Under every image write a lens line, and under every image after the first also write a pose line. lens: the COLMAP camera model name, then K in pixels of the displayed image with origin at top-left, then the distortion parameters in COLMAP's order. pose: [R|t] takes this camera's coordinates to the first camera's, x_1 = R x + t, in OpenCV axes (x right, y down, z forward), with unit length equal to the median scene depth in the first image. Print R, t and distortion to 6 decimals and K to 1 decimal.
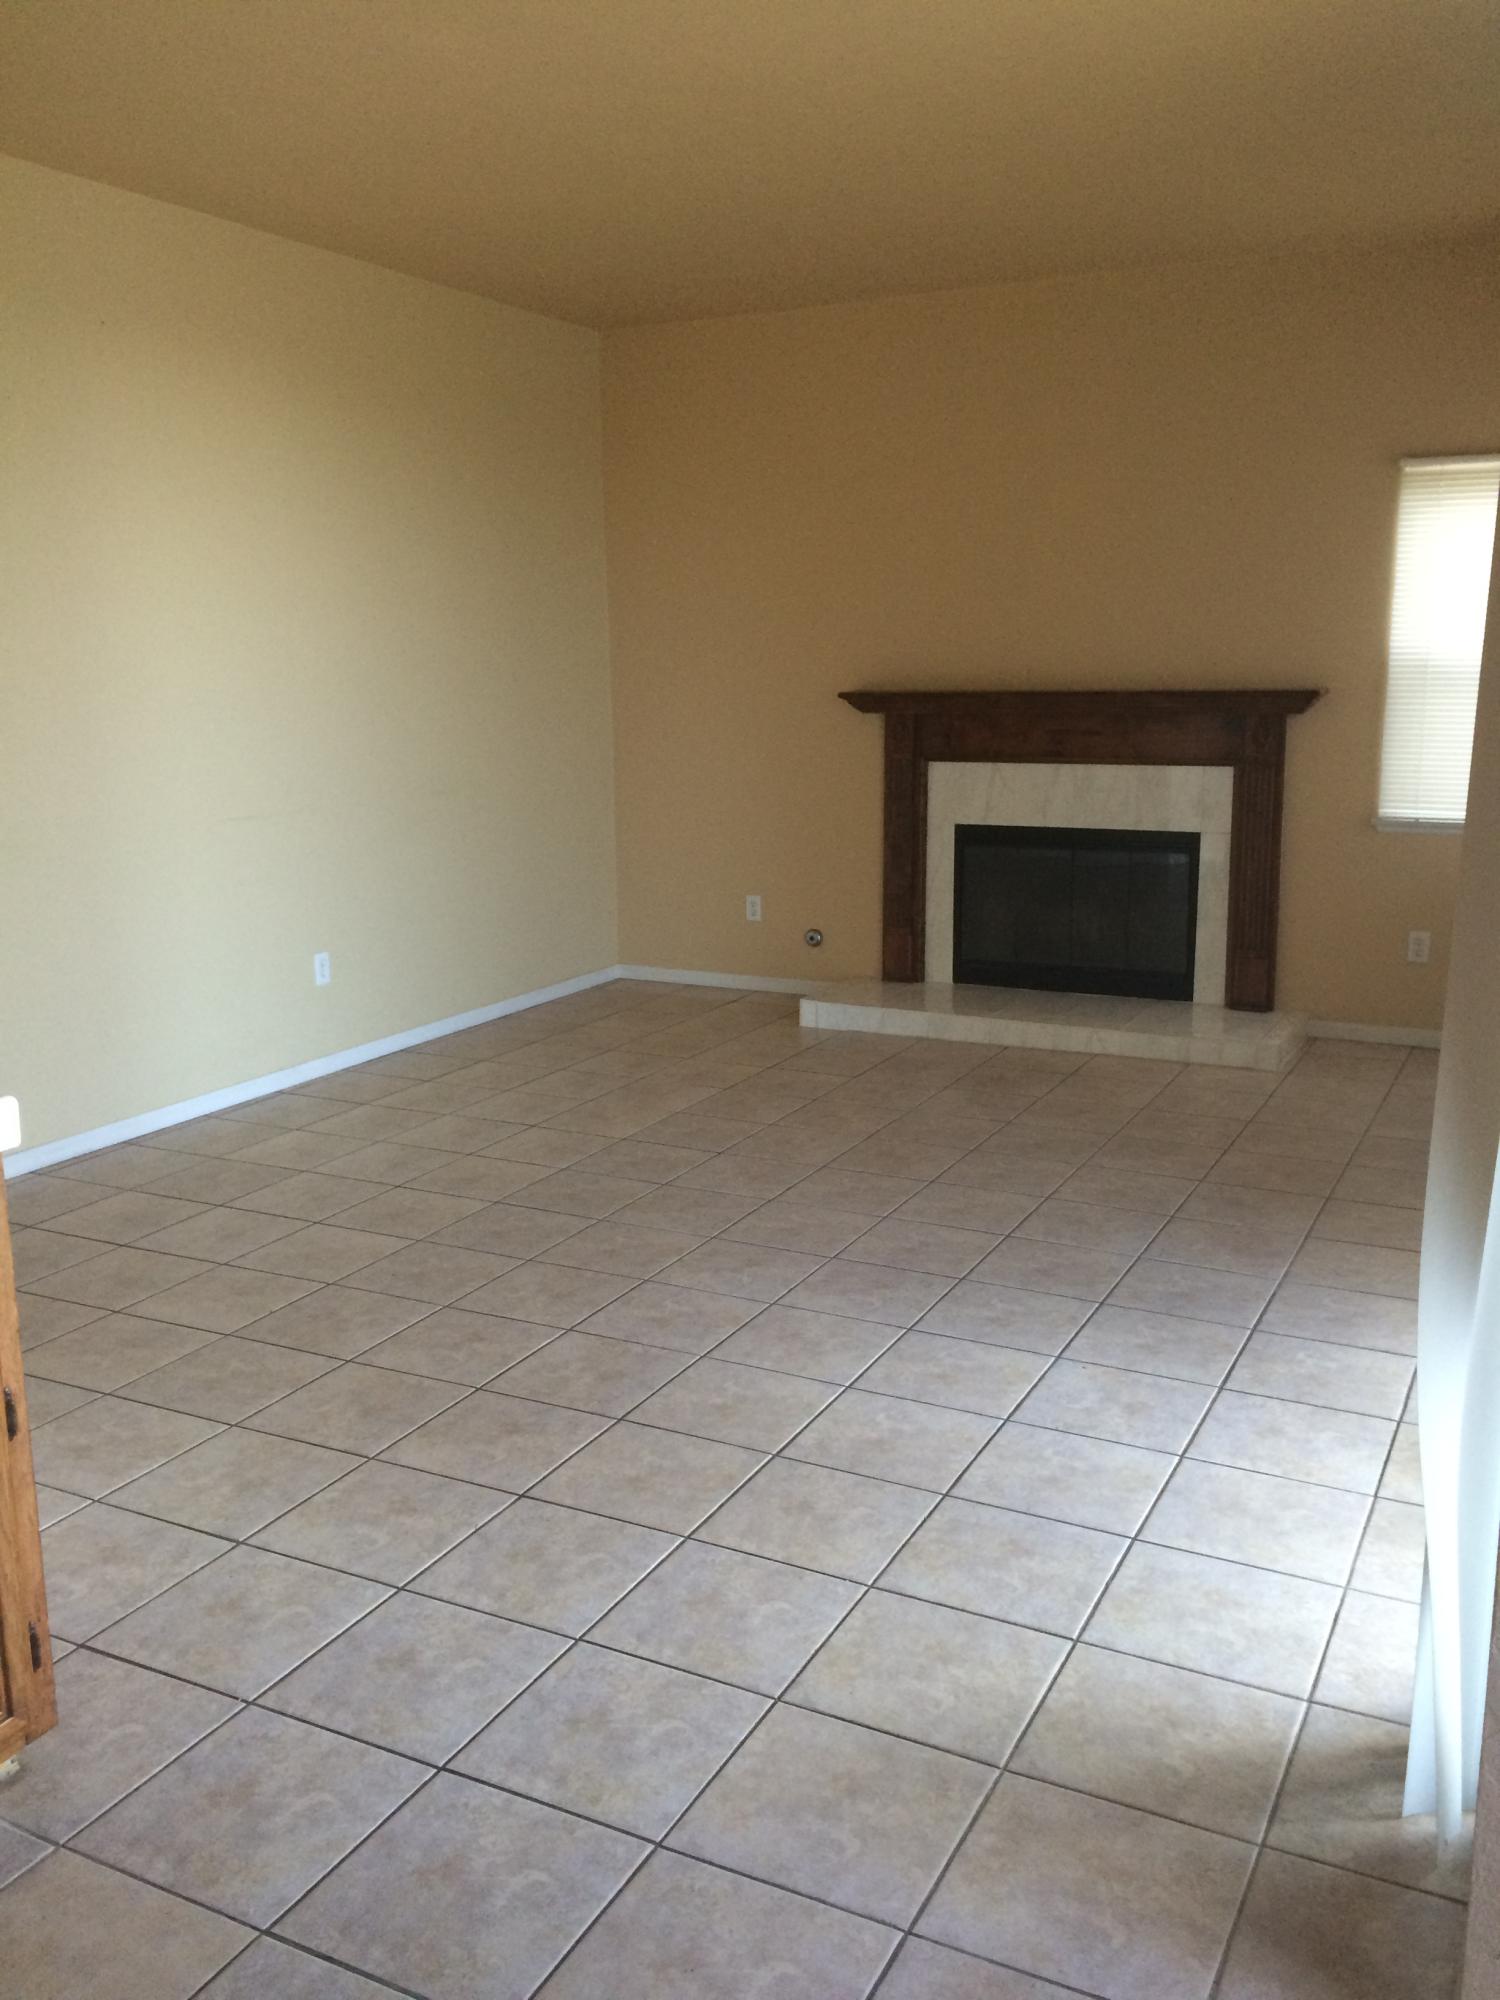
lens RADIAL K [[1712.9, 0, 744.3], [0, 1712.9, 993.9], [0, 0, 1]] dist [0.050968, -0.040025]
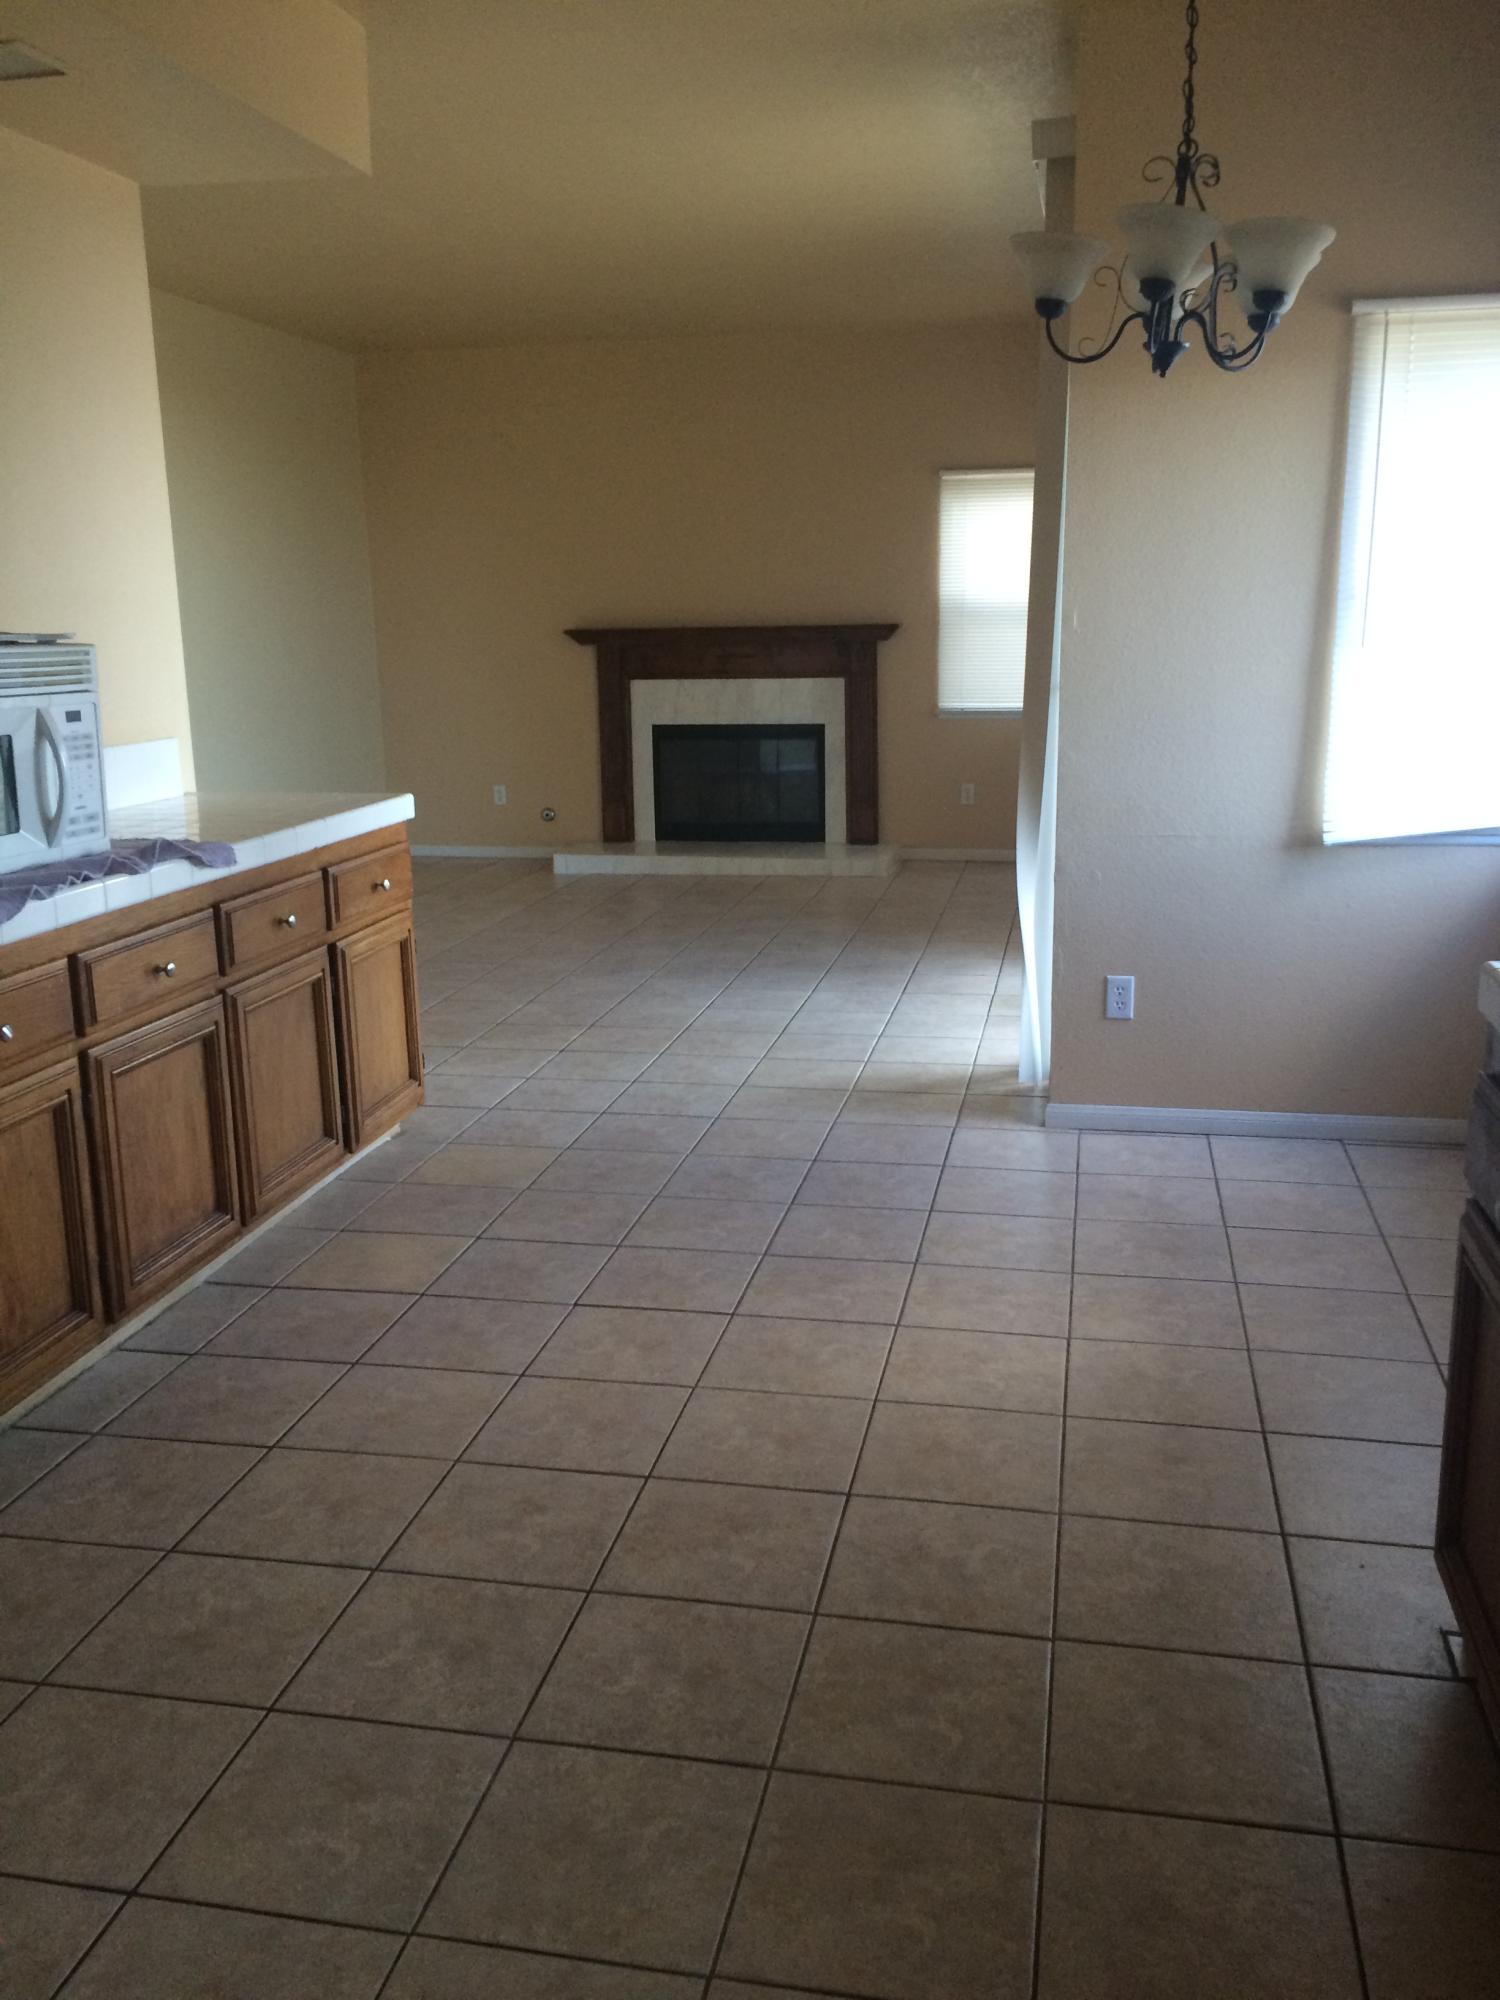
lens RADIAL K [[1712.9, 0, 752.5], [0, 1712.9, 1004.9], [0, 0, 1]] dist [0.050968, -0.040025]
pose [[0.961197, -0.066955, 0.267614, -0.197798], [0.060228, 0.997630, 0.033278, 0.091350], [-0.269208, -0.015869, 0.962951, -0.386524]]
